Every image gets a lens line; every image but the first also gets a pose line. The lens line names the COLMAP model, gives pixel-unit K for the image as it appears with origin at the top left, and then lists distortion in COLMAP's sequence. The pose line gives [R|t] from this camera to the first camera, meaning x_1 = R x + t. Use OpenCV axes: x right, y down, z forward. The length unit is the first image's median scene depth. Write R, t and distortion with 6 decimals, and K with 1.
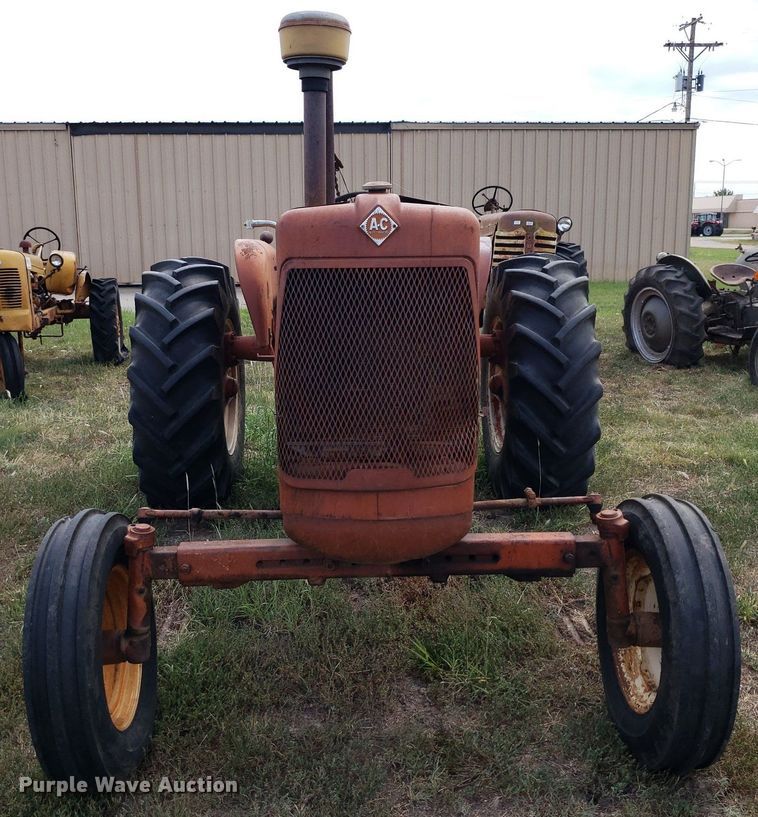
lens RADIAL K [[938.4, 0, 342.9], [0, 938.4, 409.7], [0, 0, 1]] dist [0.046246, -0.055300]
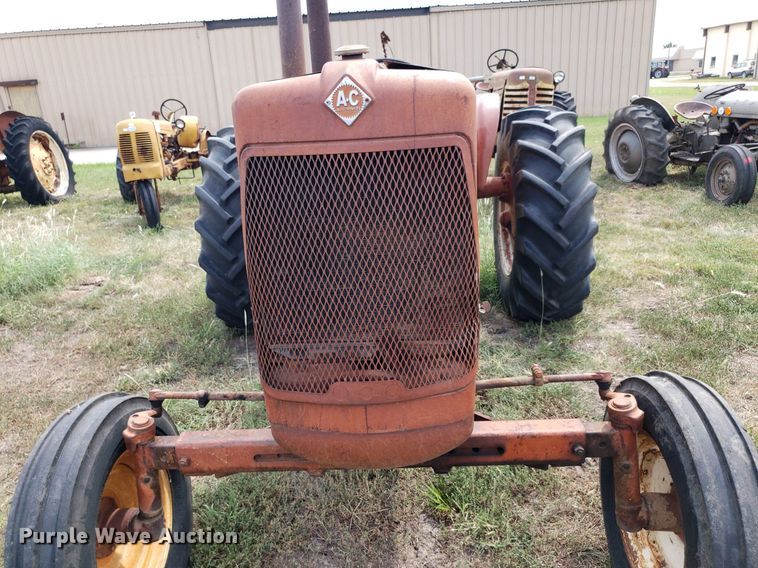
lens RADIAL K [[611.3, 0, 365.3], [0, 611.3, 291.8], [0, 0, 1]] dist [-0.057991, 0.127313]
pose [[0.996997, -0.027178, -0.072514, 0.043113], [0.036750, 0.990284, 0.134119, -0.051233], [0.068165, -0.136381, 0.988308, 0.230850]]
